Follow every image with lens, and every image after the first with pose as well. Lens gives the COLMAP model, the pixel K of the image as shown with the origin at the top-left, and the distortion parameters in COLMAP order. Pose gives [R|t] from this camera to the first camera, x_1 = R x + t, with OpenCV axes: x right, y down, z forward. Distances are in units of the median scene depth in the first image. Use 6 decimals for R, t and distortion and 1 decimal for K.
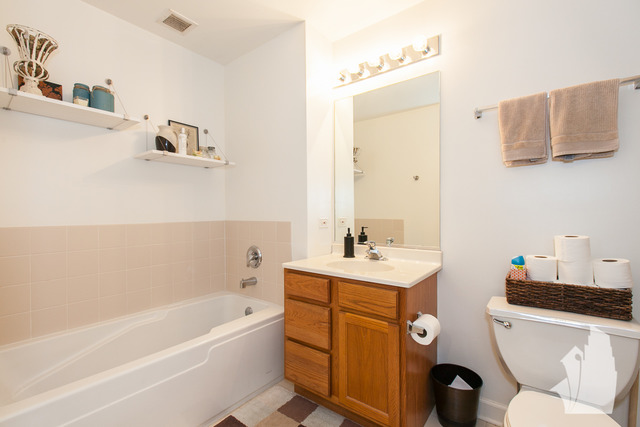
lens RADIAL K [[287.6, 0, 318.1], [0, 287.6, 213.1], [0, 0, 1]] dist [0.000797, -0.000134]
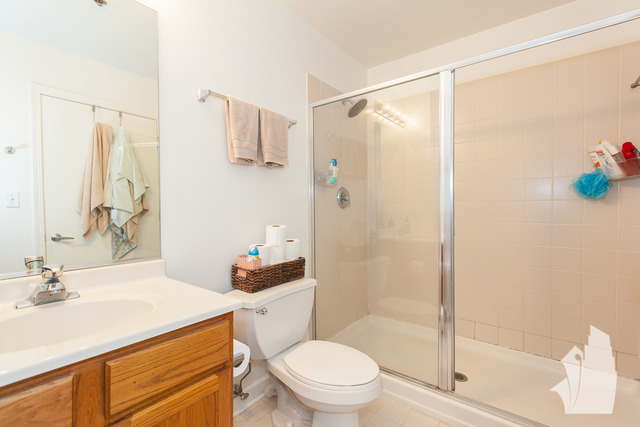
lens RADIAL K [[287.6, 0, 318.1], [0, 287.6, 213.1], [0, 0, 1]] dist [0.000797, -0.000134]
pose [[-0.008448, 0.003130, 0.999959, -0.388336], [0.005272, 0.999981, -0.003086, 0.022303], [-0.999950, 0.005246, -0.008464, 0.744101]]
